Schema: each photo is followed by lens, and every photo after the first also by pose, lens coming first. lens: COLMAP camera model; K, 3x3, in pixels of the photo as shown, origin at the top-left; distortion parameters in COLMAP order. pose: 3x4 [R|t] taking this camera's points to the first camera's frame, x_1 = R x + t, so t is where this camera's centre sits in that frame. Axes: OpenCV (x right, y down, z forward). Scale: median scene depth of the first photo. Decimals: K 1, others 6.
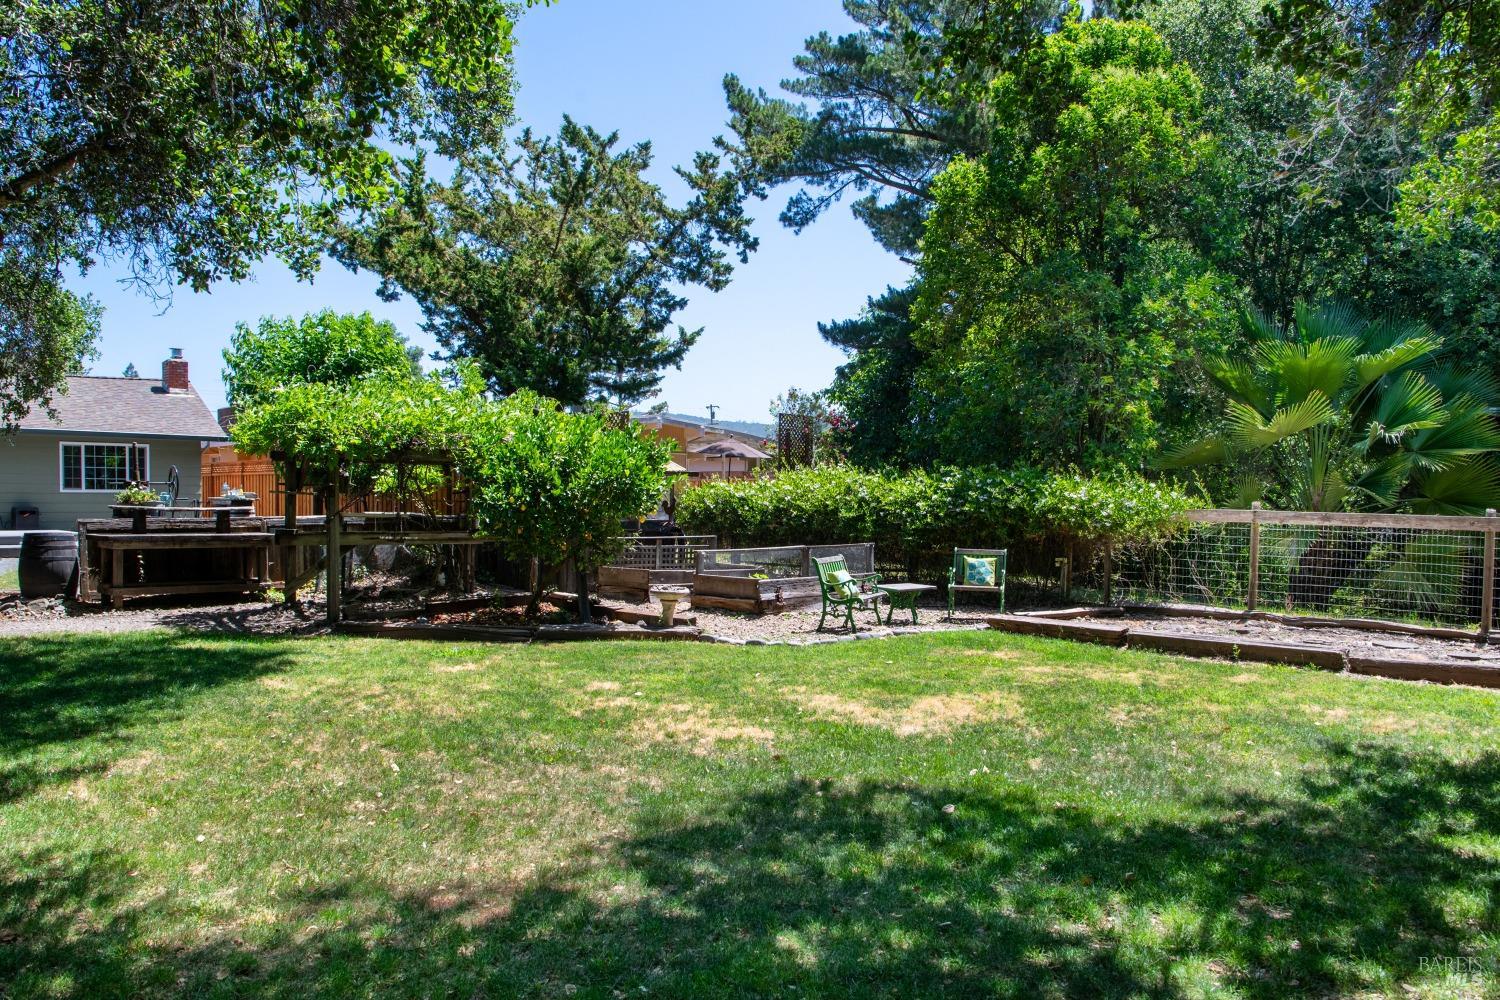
lens RADIAL K [[1032.6, 0, 752.6], [0, 1032.6, 500.6], [0, 0, 1]] dist [0.003461, 0.000117]
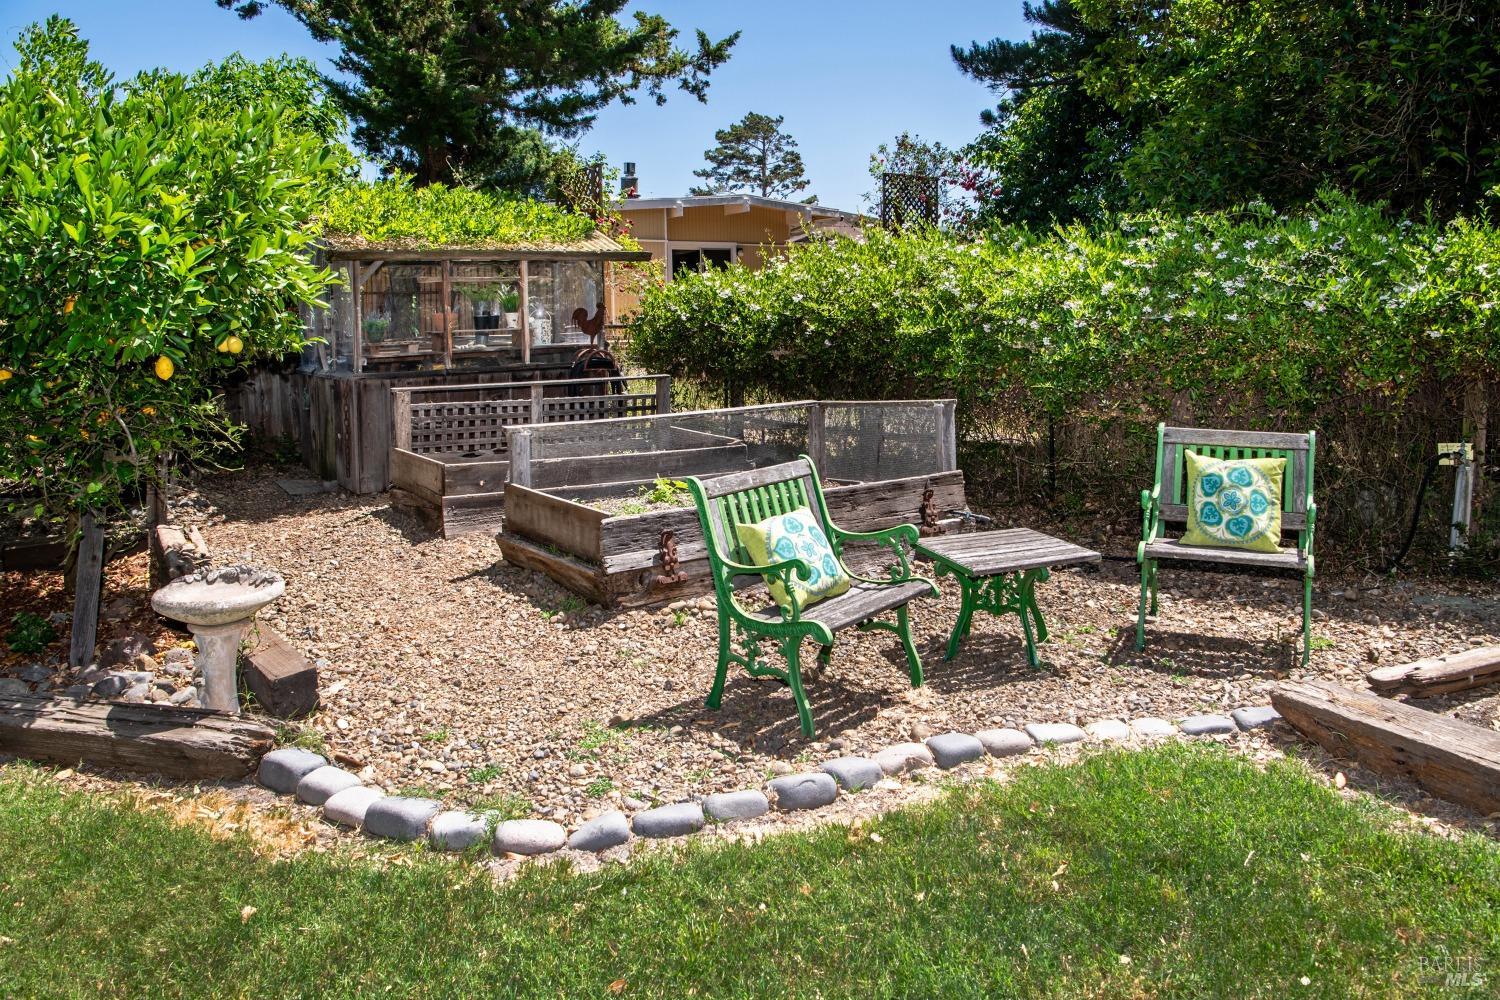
lens RADIAL K [[1107.0, 0, 705.1], [0, 1107.0, 382.3], [0, 0, 1]] dist [-0.044007, -0.002390]
pose [[0.980632, -0.008202, -0.195689, 0.099328], [0.021579, 0.997565, 0.066323, 0.002052], [0.194669, -0.069261, 0.978421, 0.510832]]
